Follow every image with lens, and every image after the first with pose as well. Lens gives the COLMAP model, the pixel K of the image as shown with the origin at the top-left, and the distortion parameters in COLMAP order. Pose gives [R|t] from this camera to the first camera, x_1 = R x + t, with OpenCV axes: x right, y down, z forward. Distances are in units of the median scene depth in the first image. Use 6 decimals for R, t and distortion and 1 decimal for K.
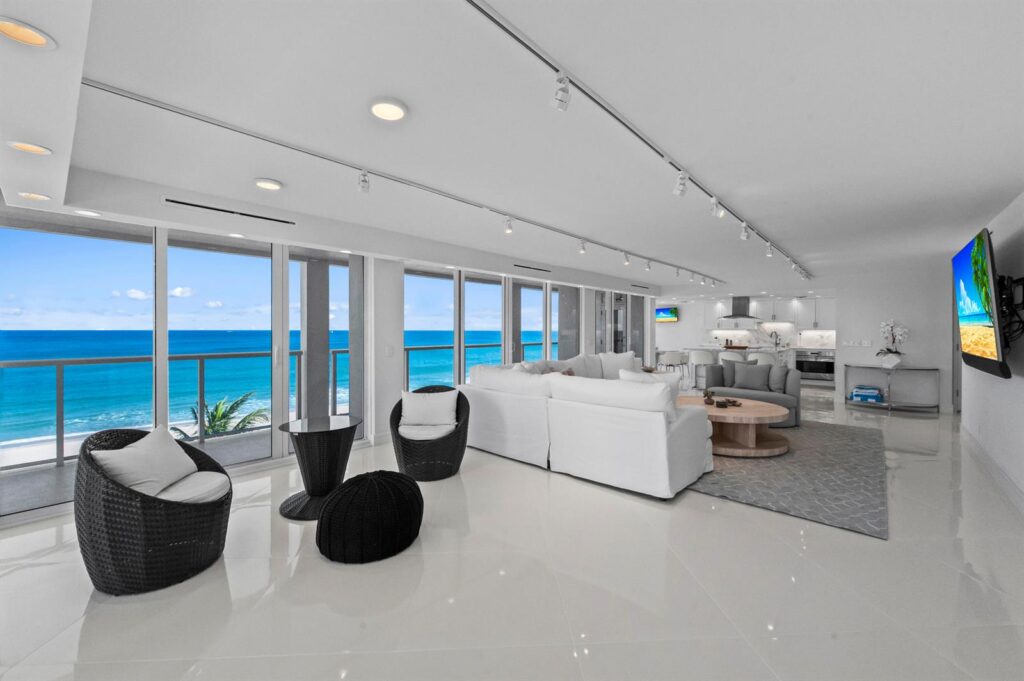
lens RADIAL K [[422.5, 0, 512.8], [0, 422.5, 329.5], [0, 0, 1]] dist [-0.004536, -0.001031]
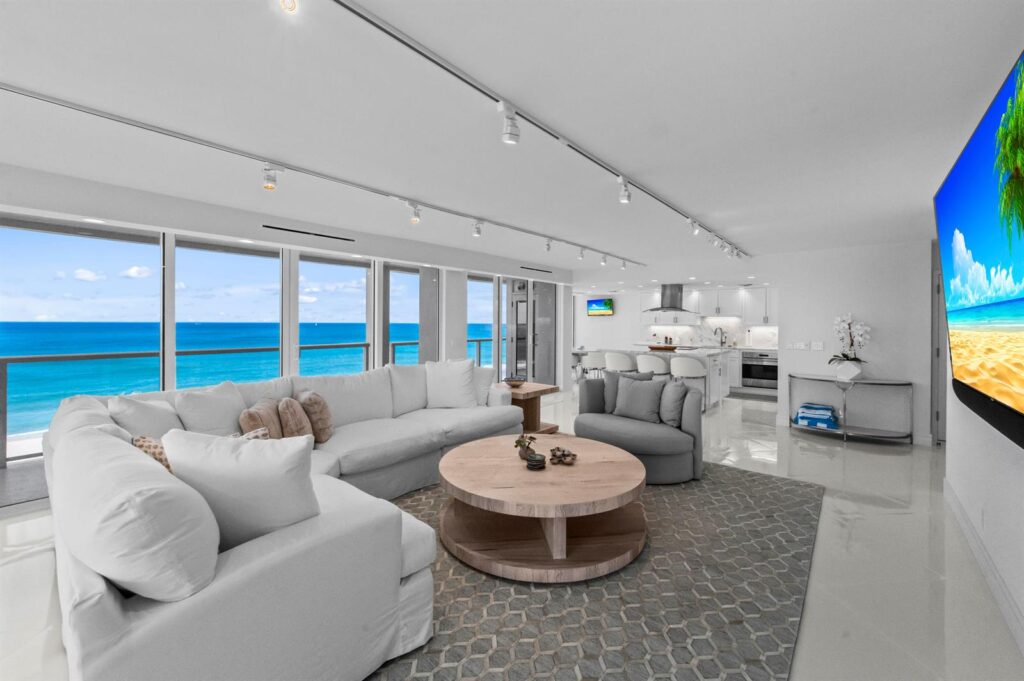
lens RADIAL K [[422.5, 0, 514.3], [0, 422.5, 324.5], [0, 0, 1]] dist [-0.004536, -0.001031]
pose [[0.999499, 0.002076, 0.031589, 0.281733], [-0.002230, 0.999986, 0.004839, -0.006790], [-0.031578, -0.004907, 0.999489, 0.275496]]
